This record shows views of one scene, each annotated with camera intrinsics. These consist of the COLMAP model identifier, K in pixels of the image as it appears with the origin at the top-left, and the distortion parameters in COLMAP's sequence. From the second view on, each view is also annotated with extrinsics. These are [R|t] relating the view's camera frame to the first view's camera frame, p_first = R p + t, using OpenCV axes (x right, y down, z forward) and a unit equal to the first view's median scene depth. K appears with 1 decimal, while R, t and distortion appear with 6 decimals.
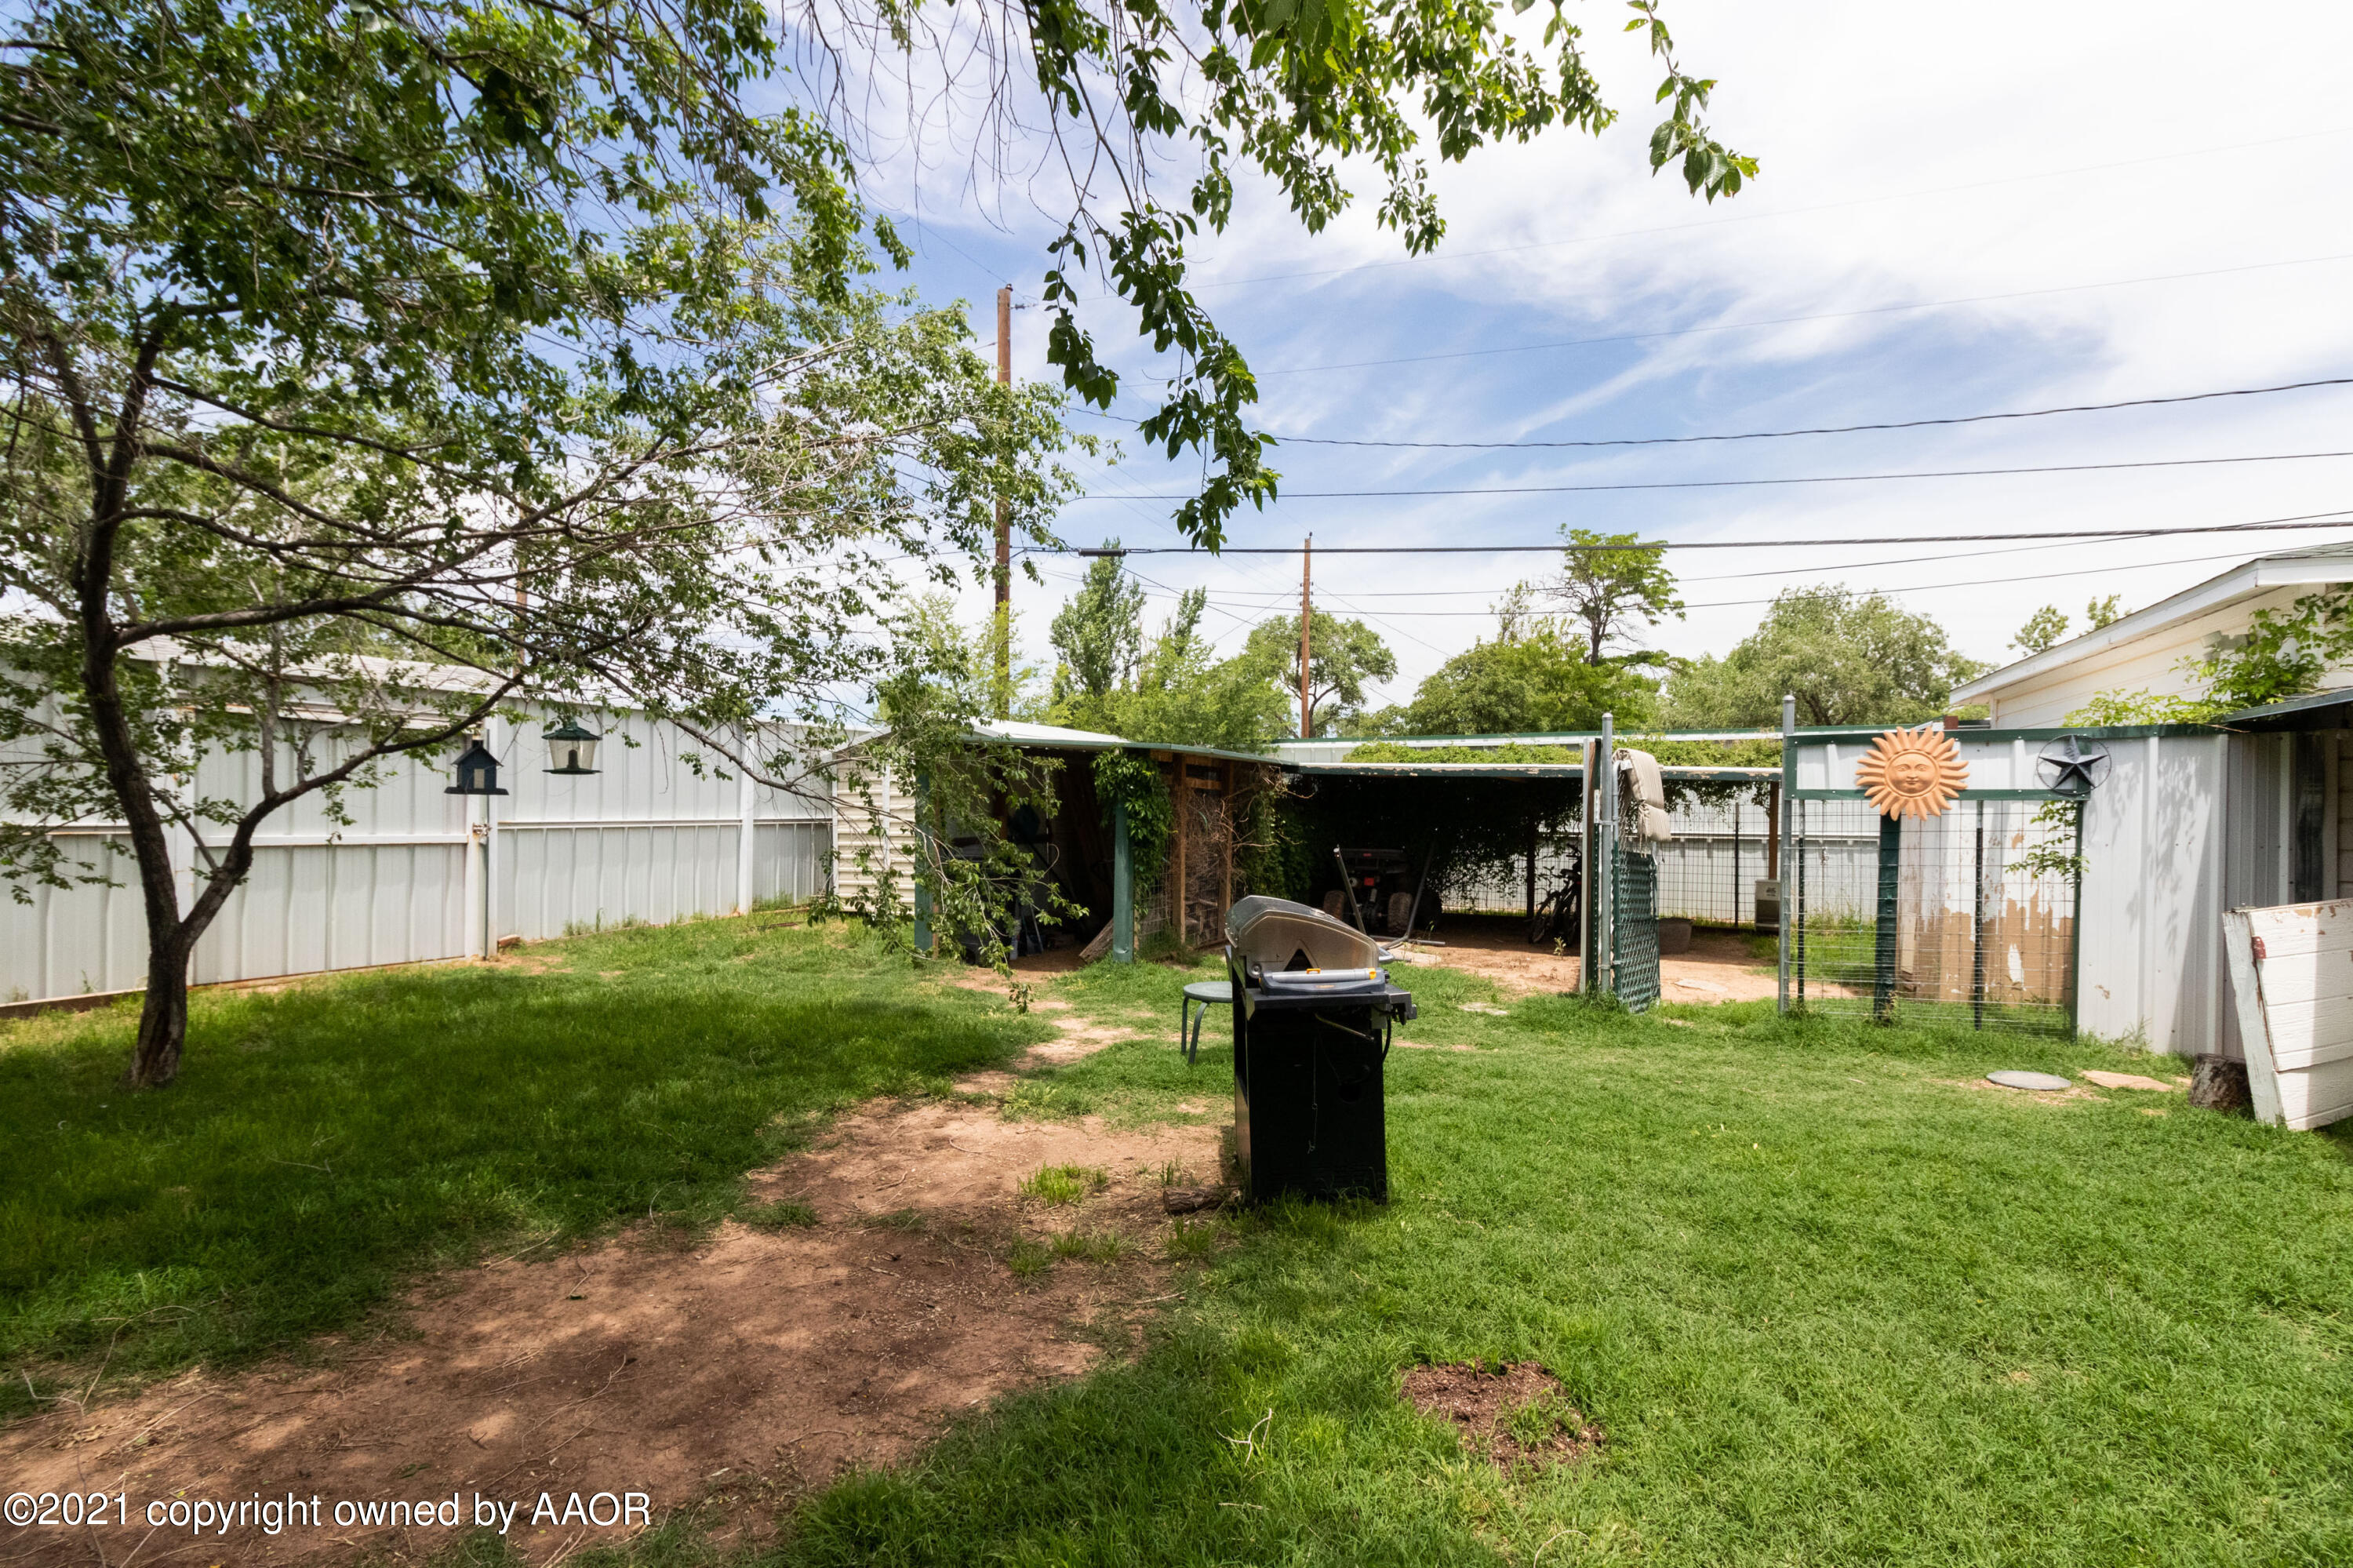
lens RADIAL K [[1087.8, 0, 1163.5], [0, 1087.8, 772.4], [0, 0, 1]] dist [0.005392, 0.001060]
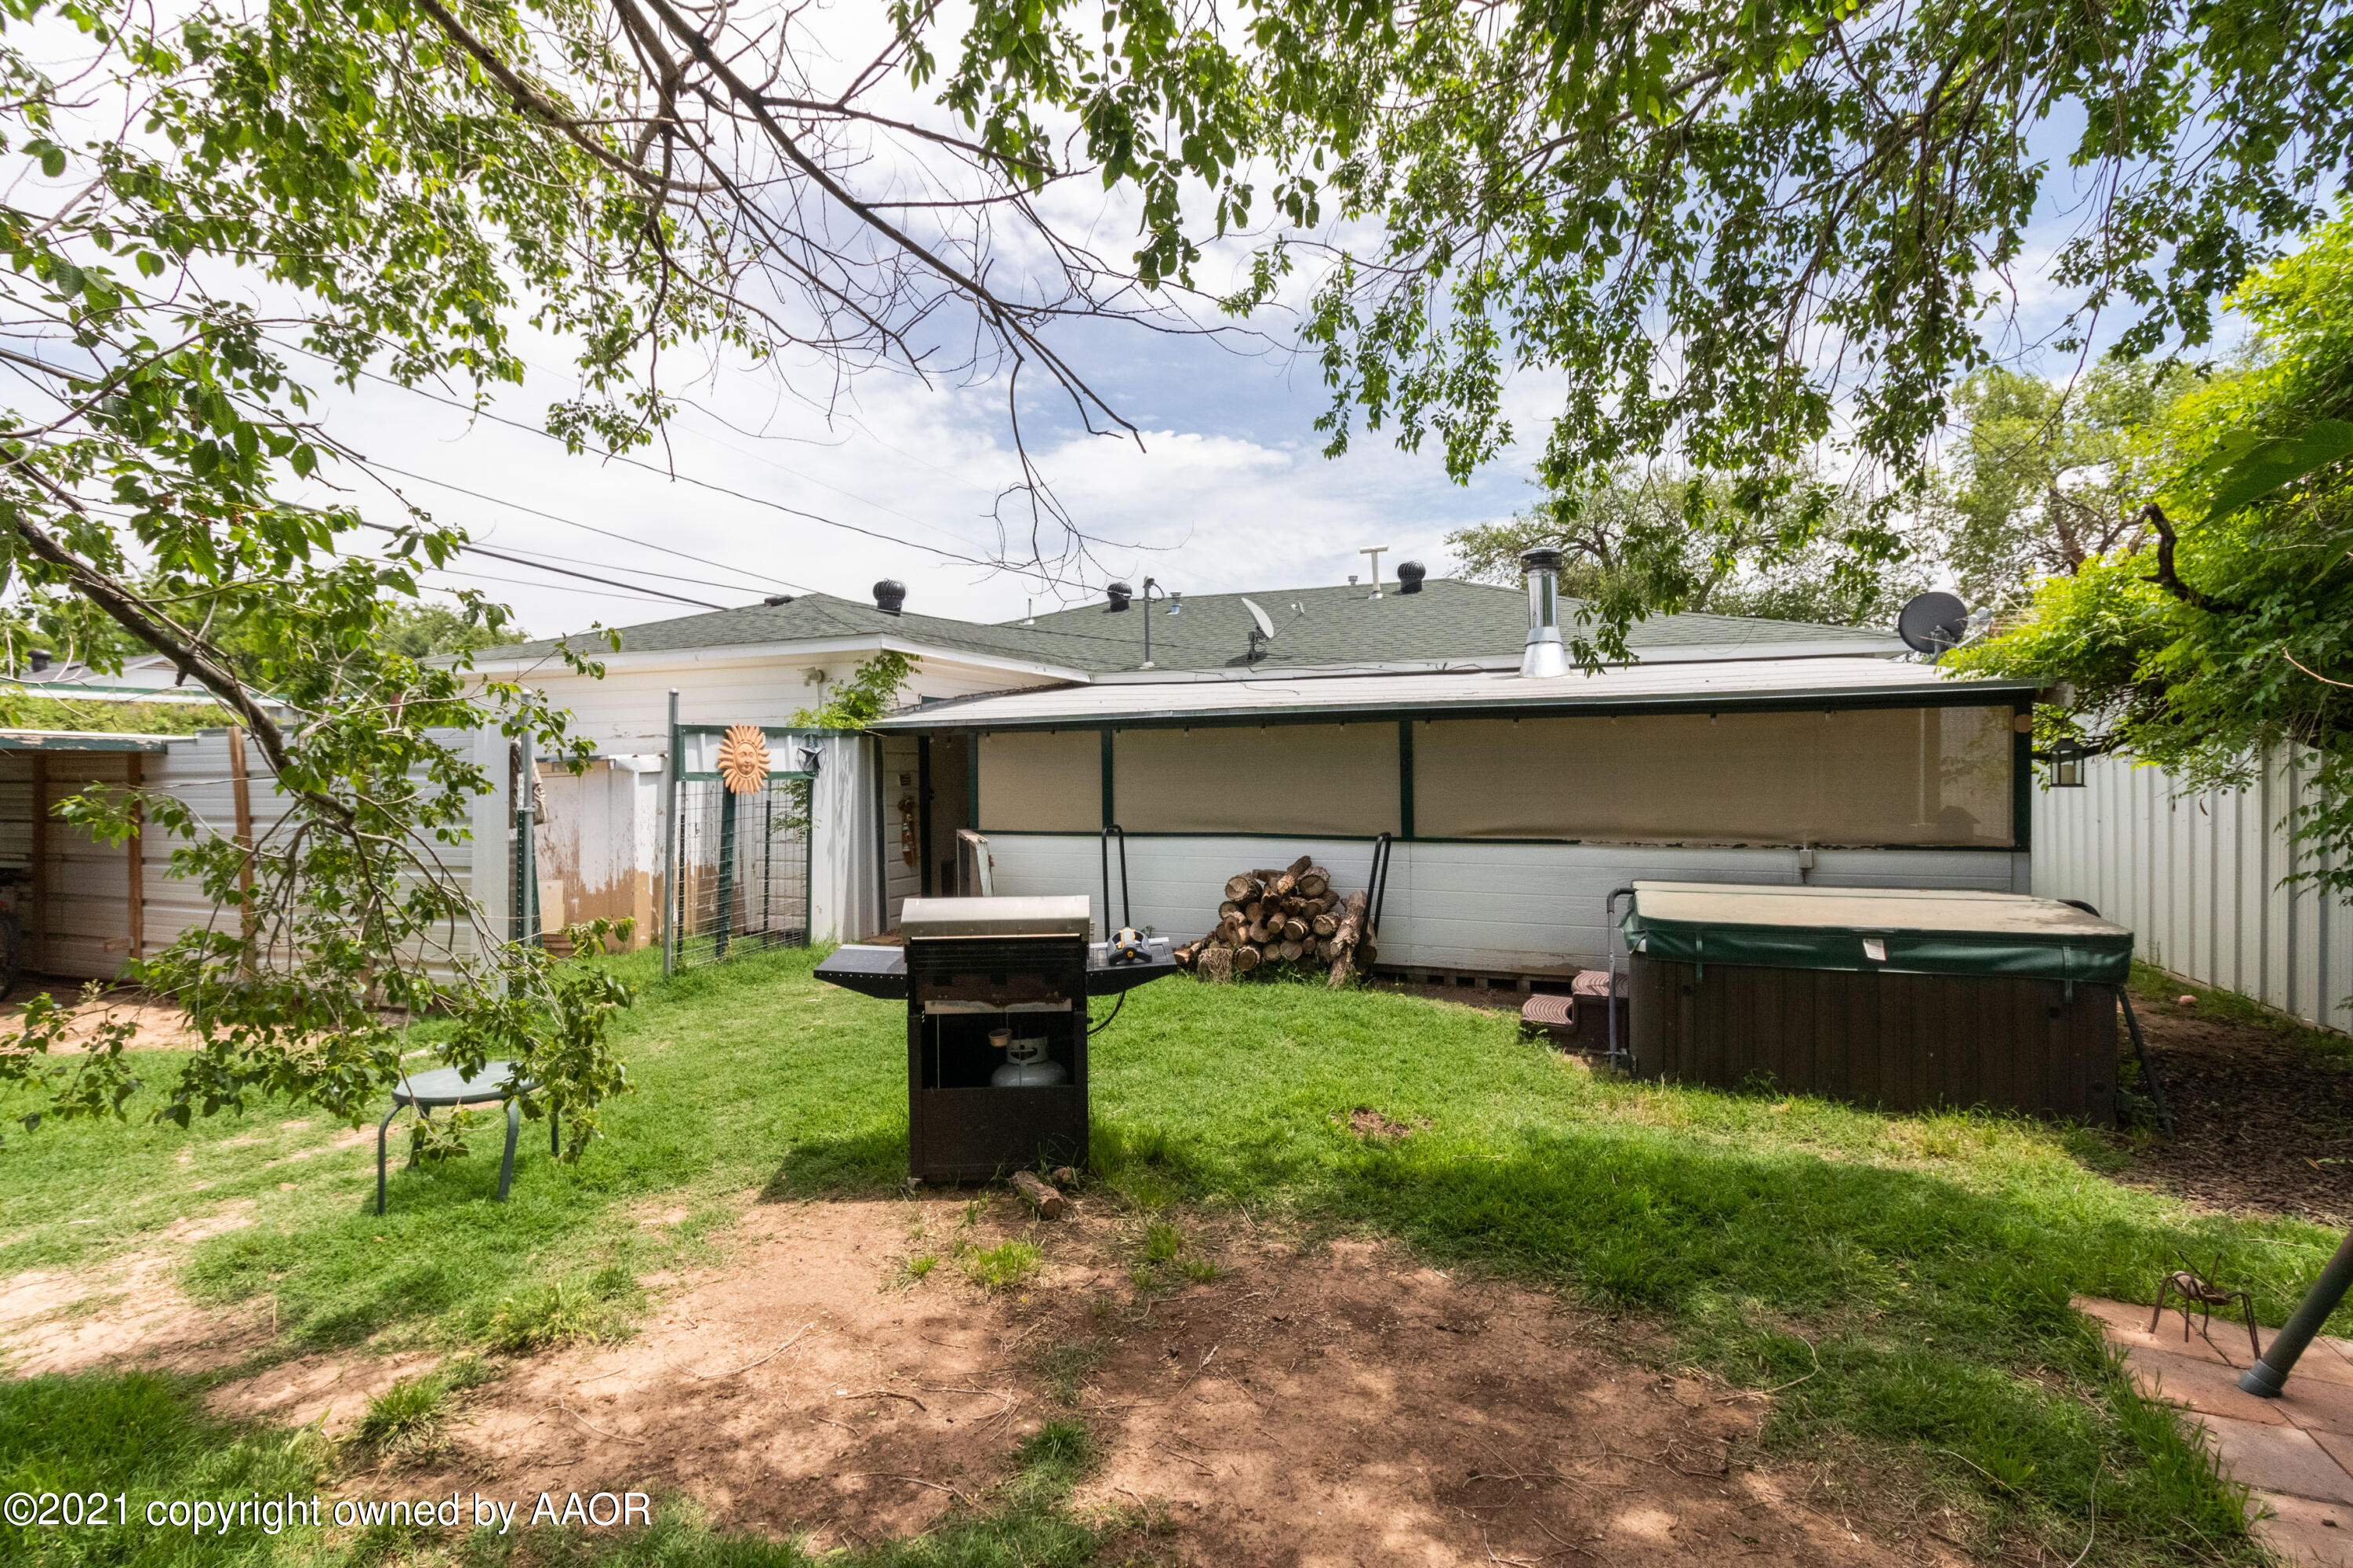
lens RADIAL K [[1087.8, 0, 1163.5], [0, 1087.8, 772.4], [0, 0, 1]] dist [0.005392, 0.001060]
pose [[-0.028338, -0.007970, 0.999567, -0.999386], [-0.022742, 0.999715, 0.007327, -0.007632], [-0.999340, -0.022525, -0.028511, 0.961516]]
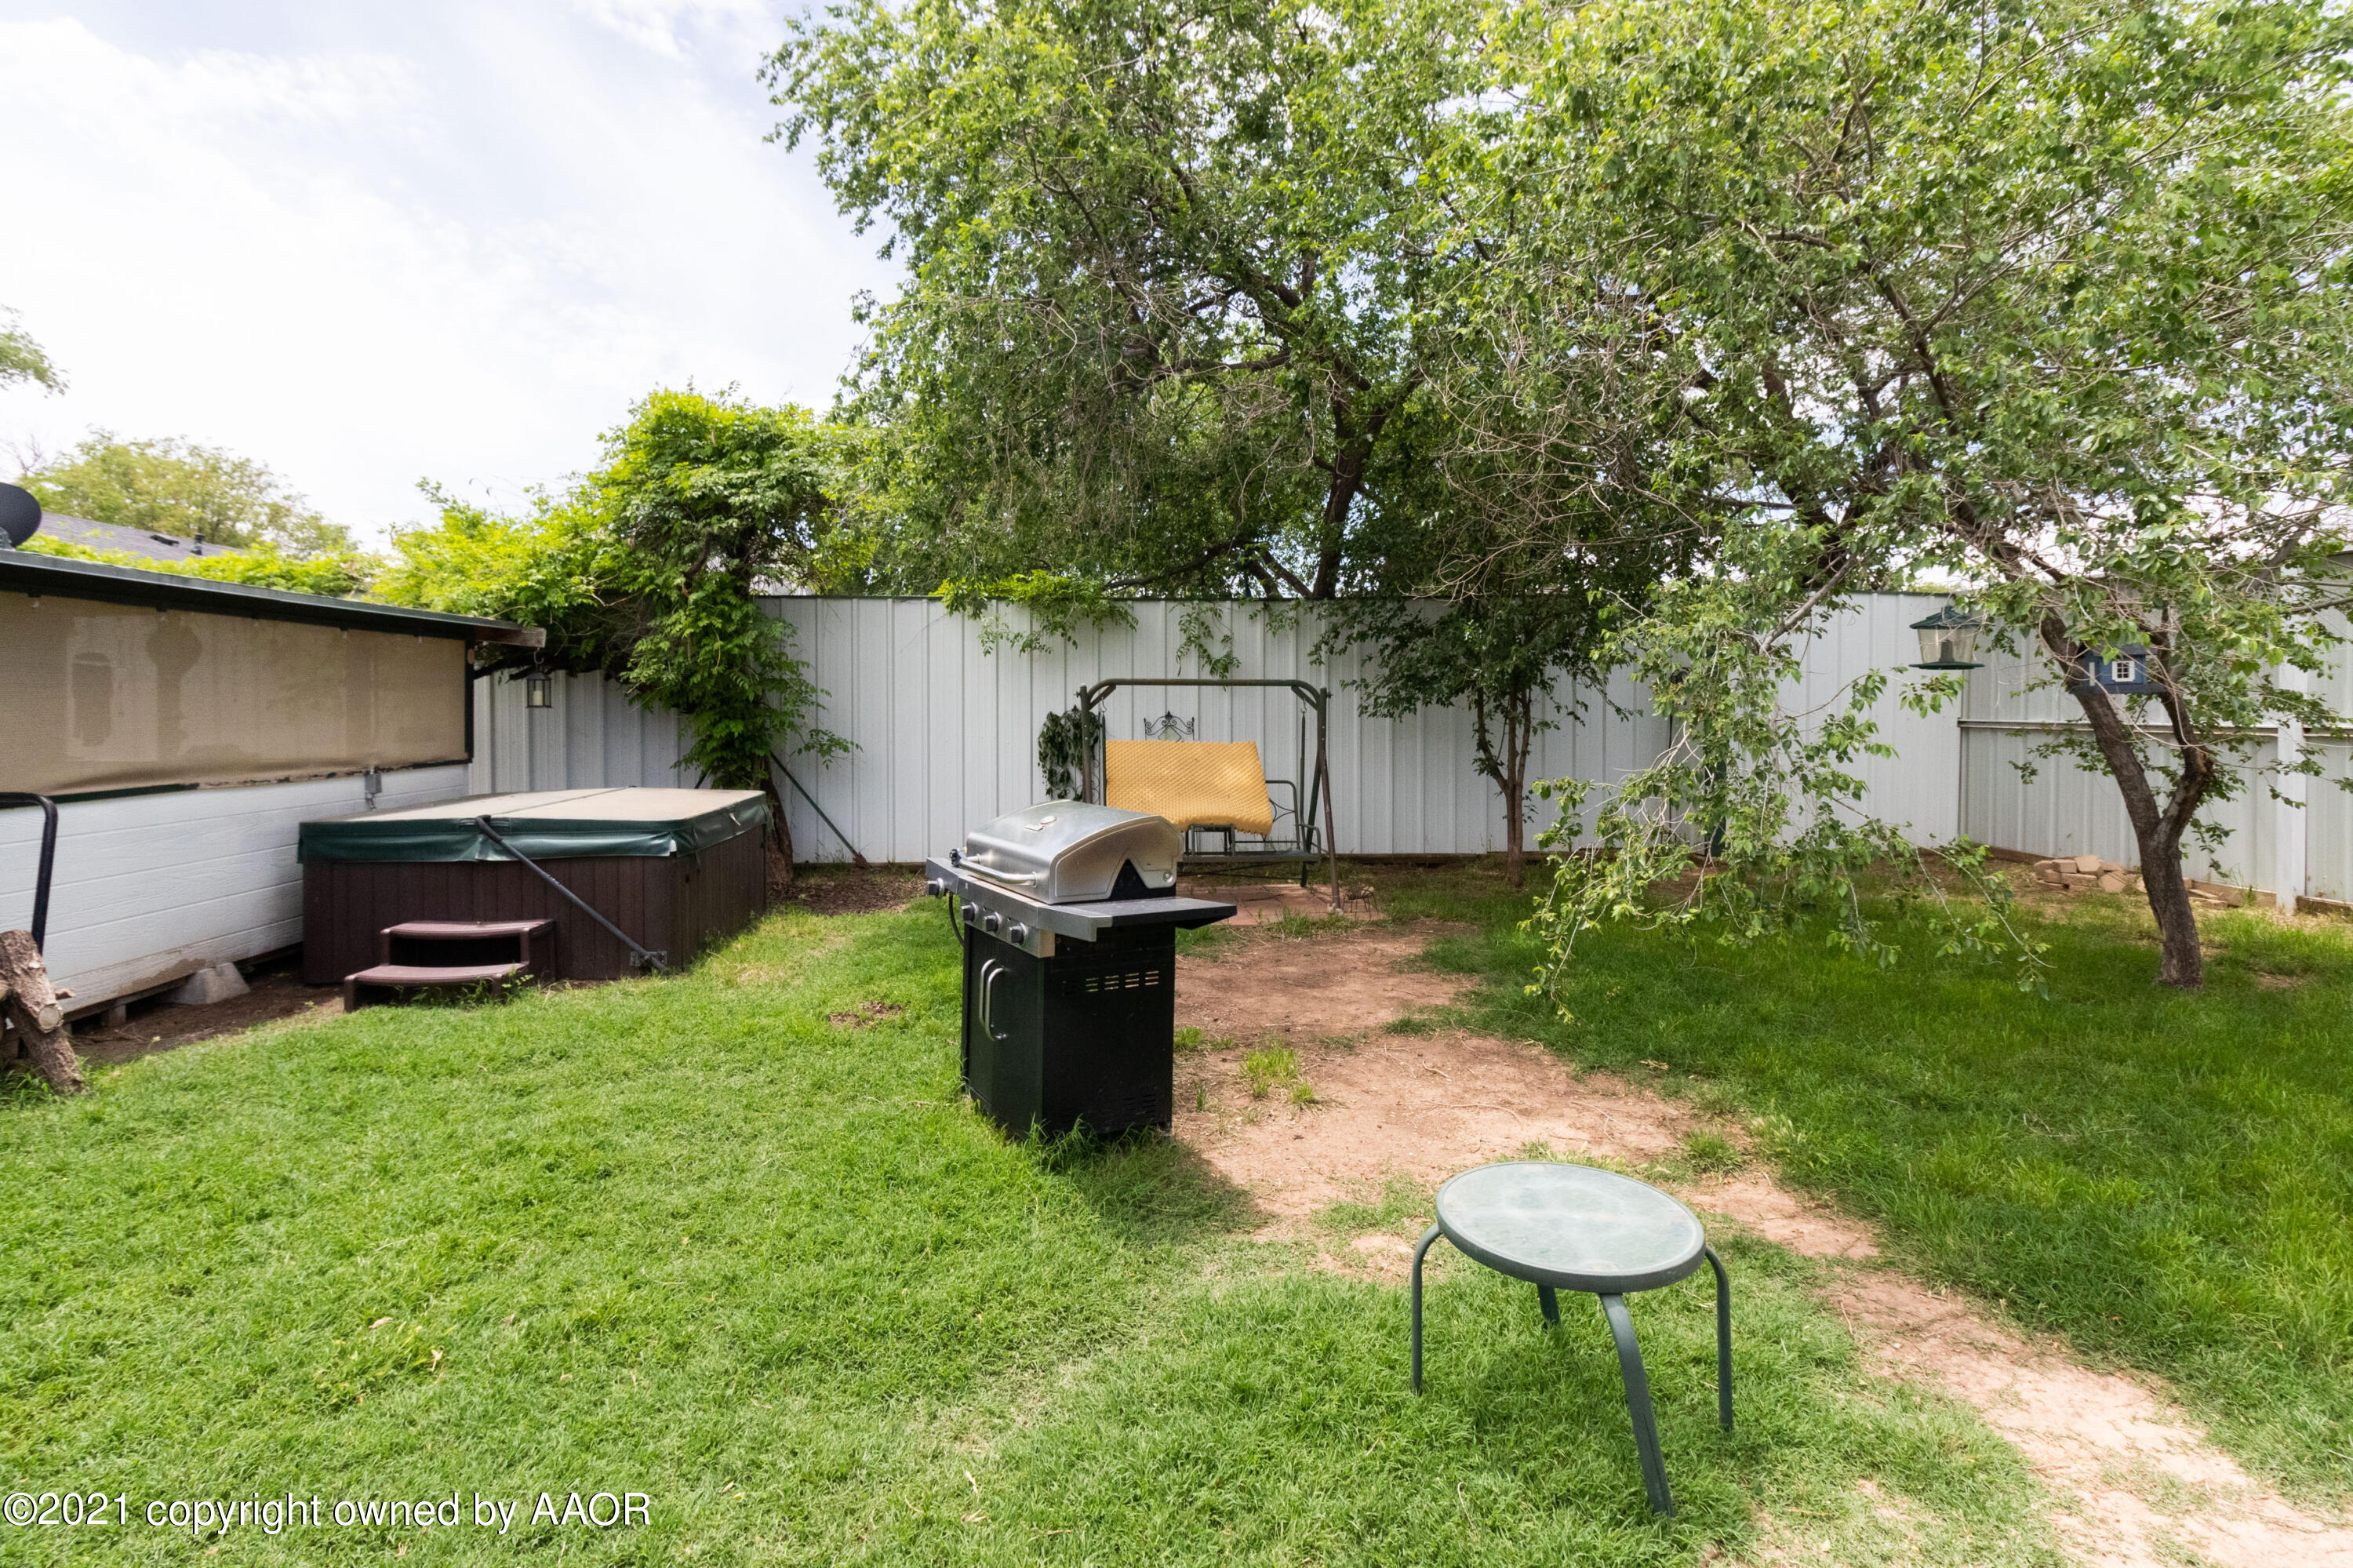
lens RADIAL K [[1217.5, 0, 1176.5], [0, 1217.5, 784.0], [0, 0, 1]] dist [-0.003278, 0.000707]
pose [[-0.847273, 0.012906, -0.531002, 0.614307], [0.007627, 0.999897, 0.012132, 0.100503], [0.531104, 0.006229, -0.847284, 2.036356]]
